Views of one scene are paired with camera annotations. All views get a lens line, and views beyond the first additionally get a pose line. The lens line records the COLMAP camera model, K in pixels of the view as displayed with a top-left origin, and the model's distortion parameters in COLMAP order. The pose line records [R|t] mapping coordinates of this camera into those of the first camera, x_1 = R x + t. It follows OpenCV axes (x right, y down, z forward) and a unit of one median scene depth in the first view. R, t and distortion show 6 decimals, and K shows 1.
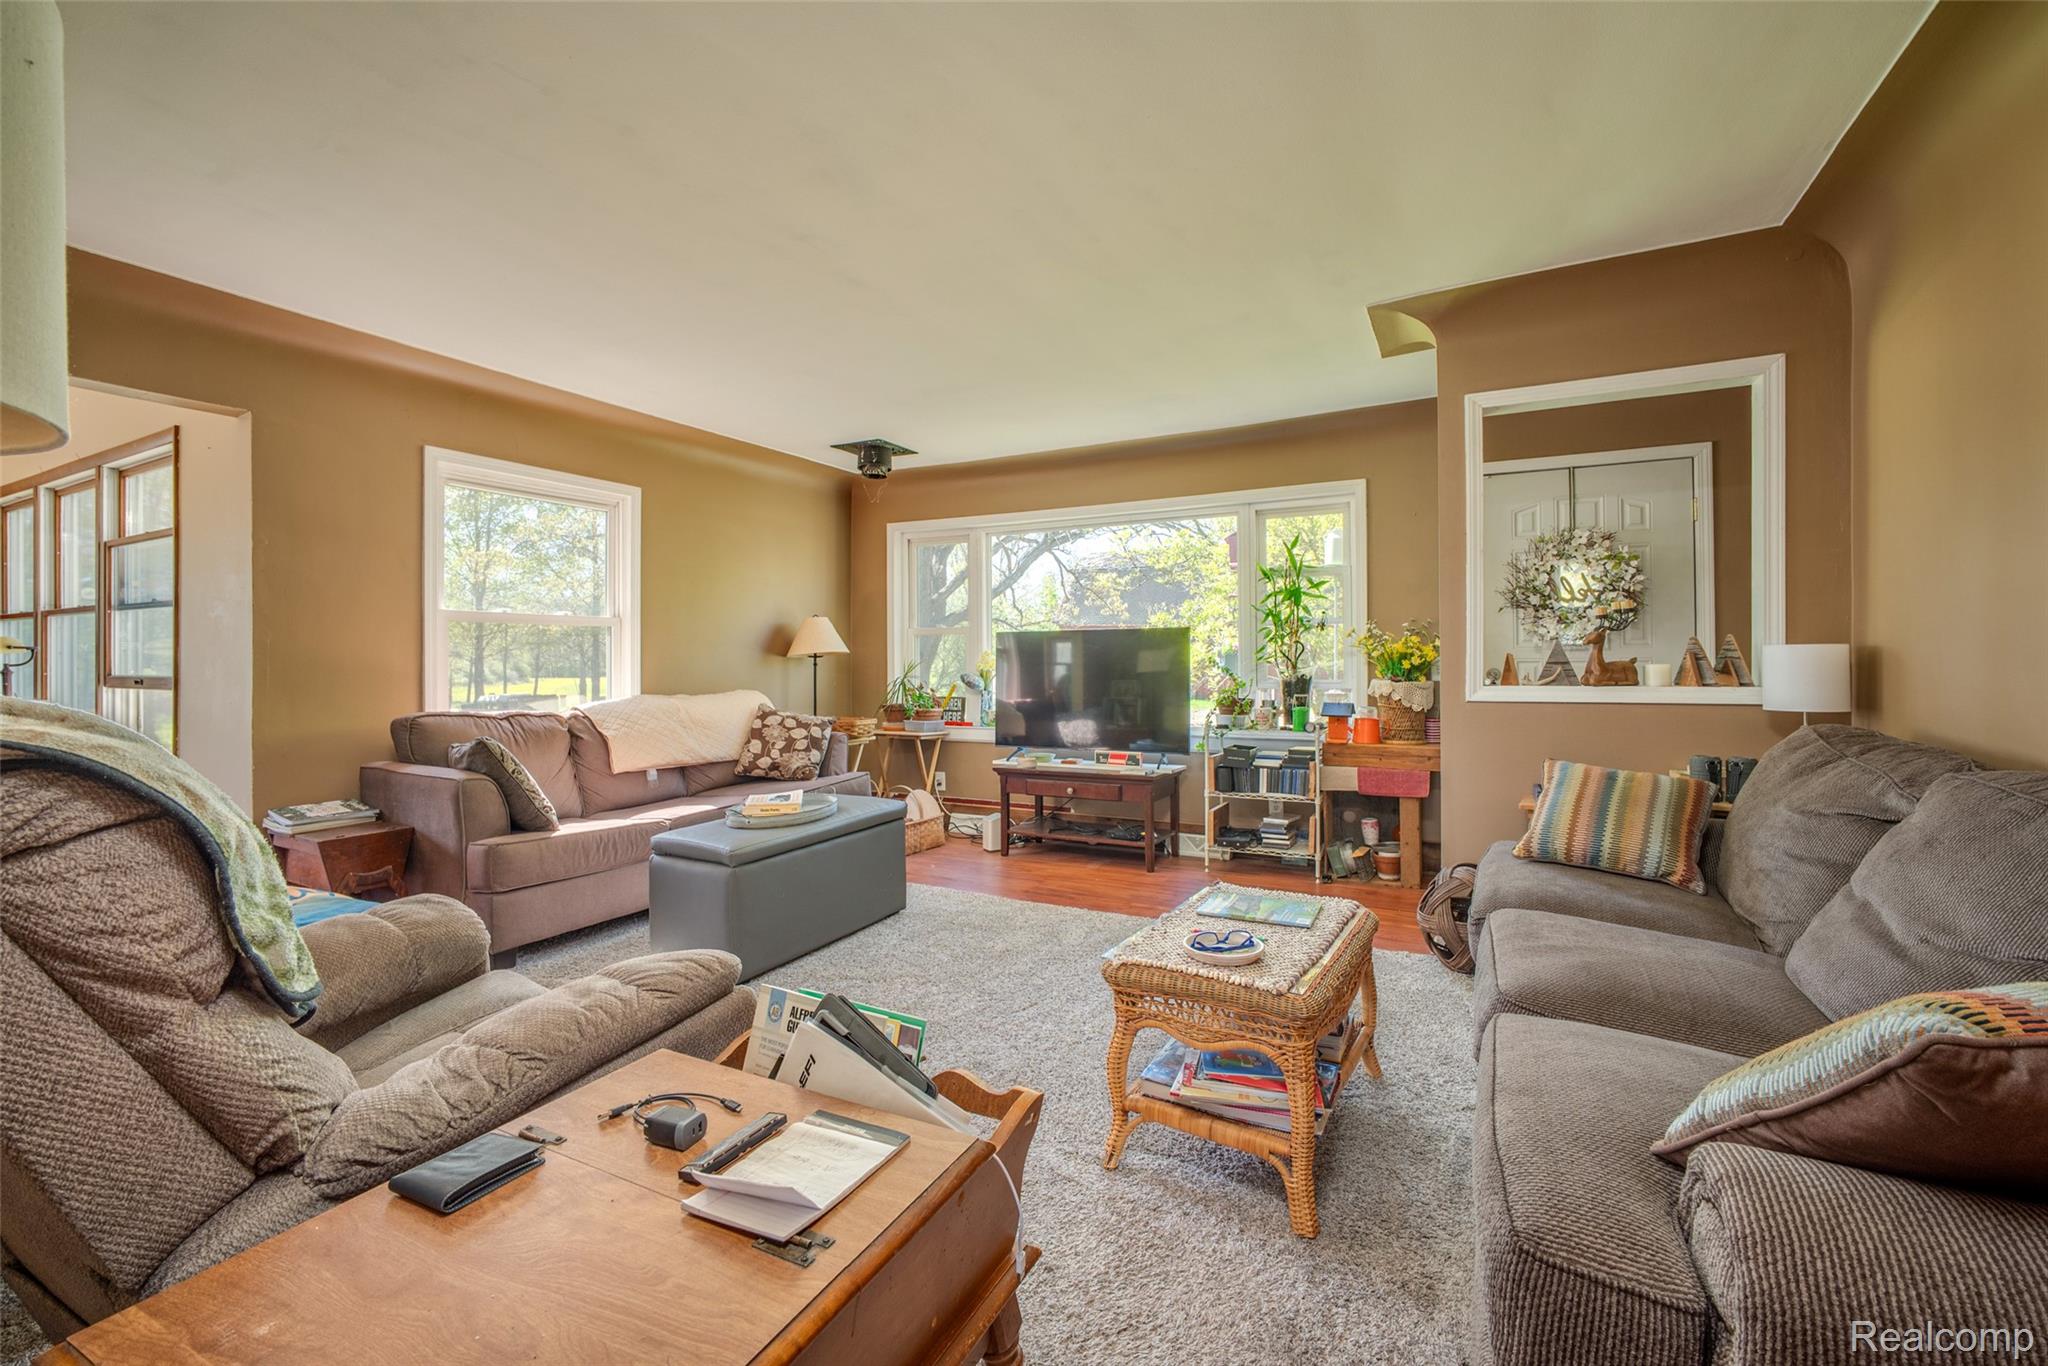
lens RADIAL K [[862.8, 0, 1025.3], [0, 862.8, 679.9], [0, 0, 1]] dist [-0.038447, 0.015014]
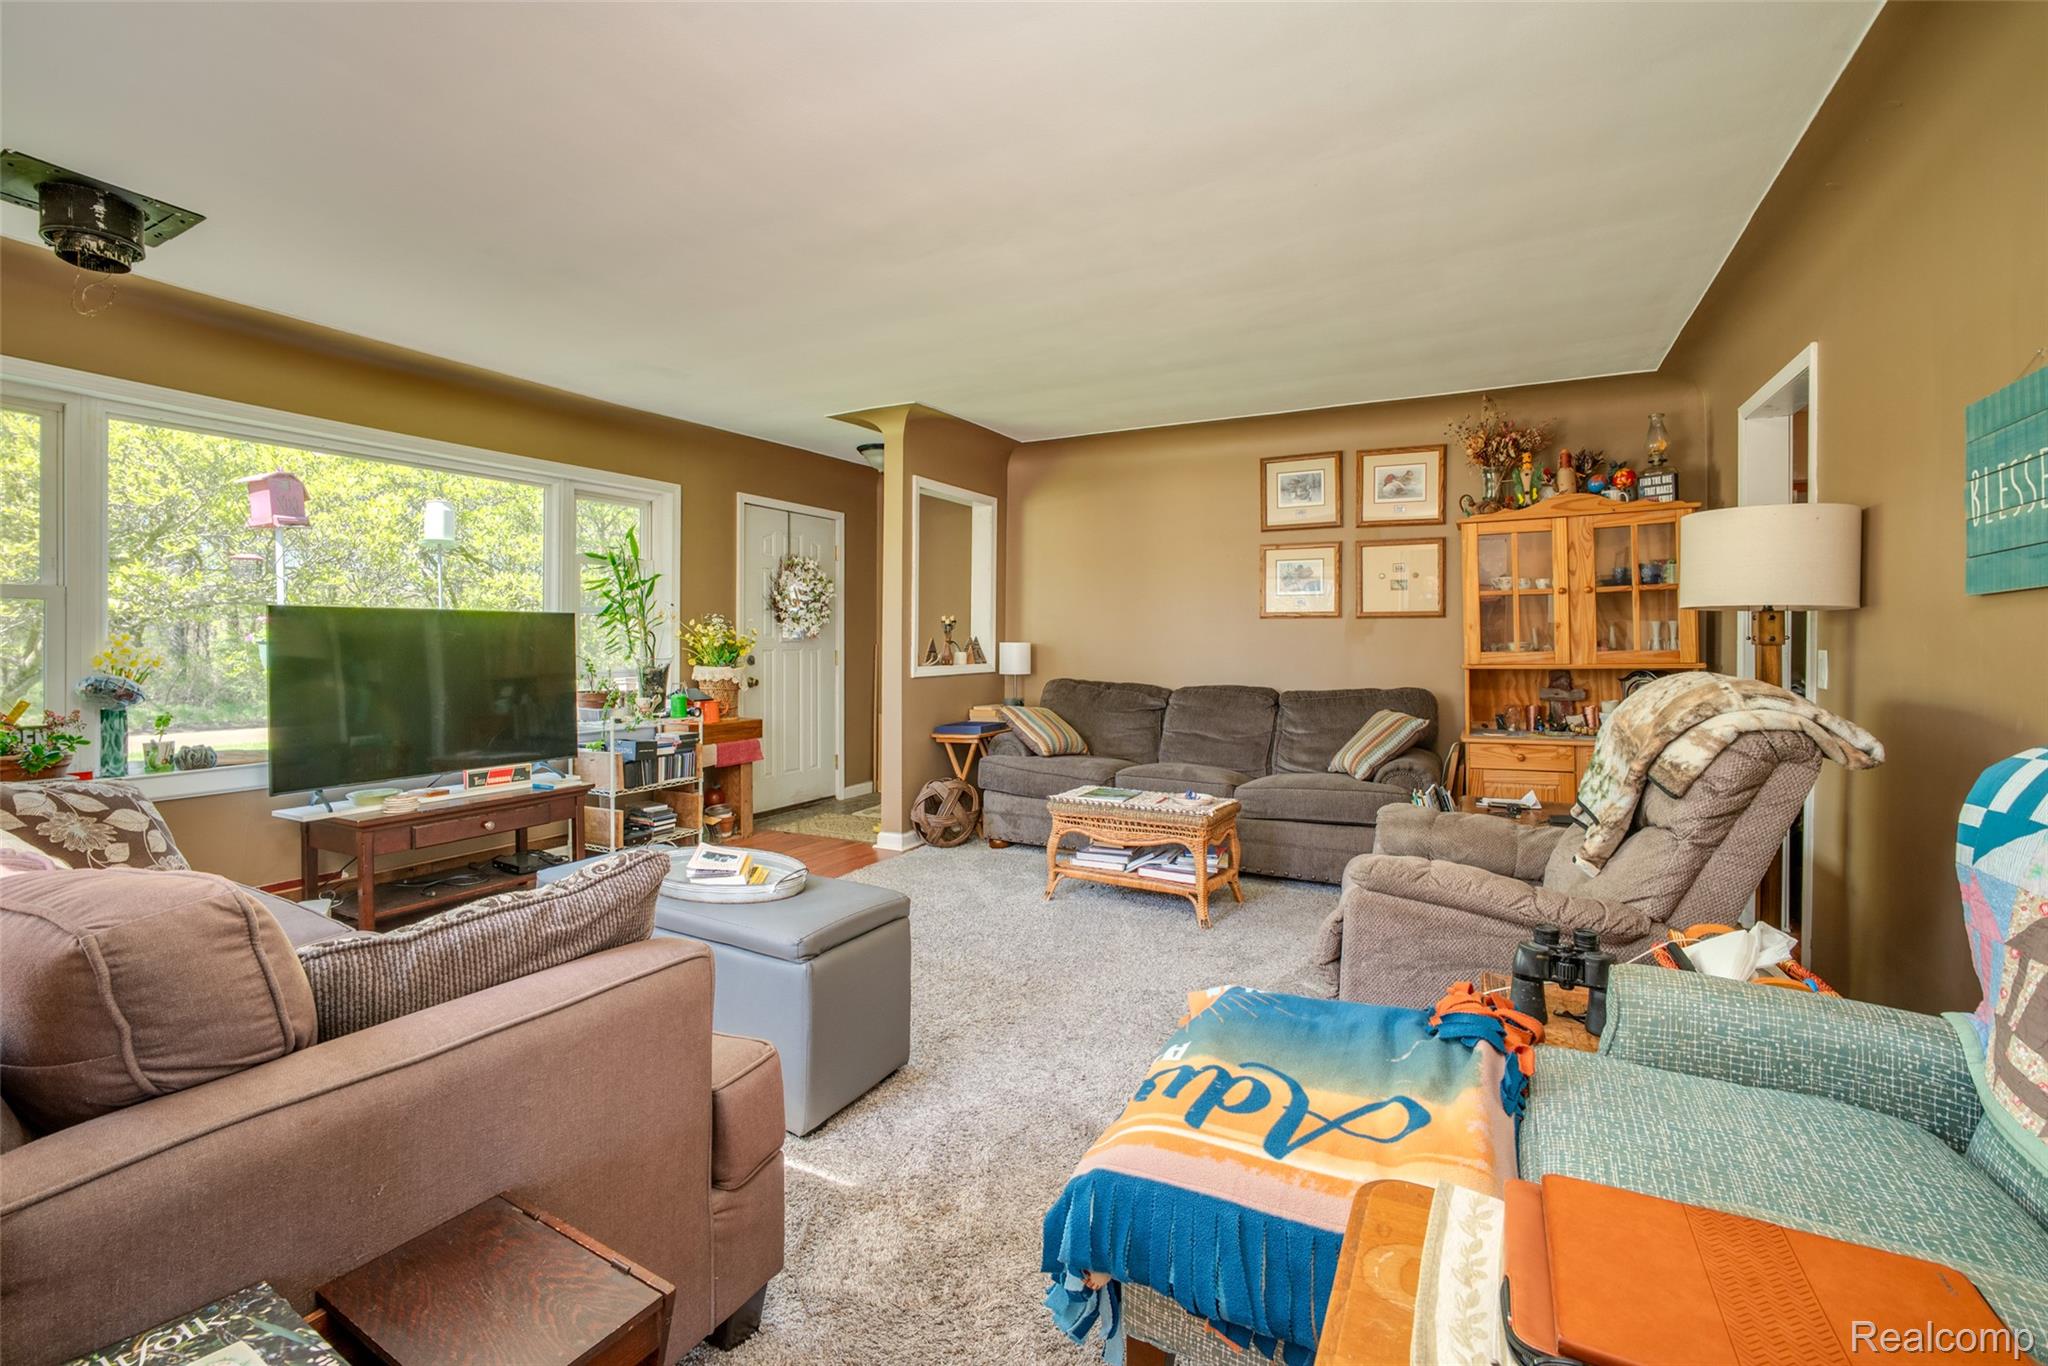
lens RADIAL K [[862.8, 0, 1025.3], [0, 862.8, 679.9], [0, 0, 1]] dist [-0.038447, 0.015014]
pose [[0.036732, -0.038222, 0.998594, -0.716773], [0.020242, 0.999092, 0.037496, -0.017681], [-0.999120, 0.018836, 0.037472, 0.530624]]
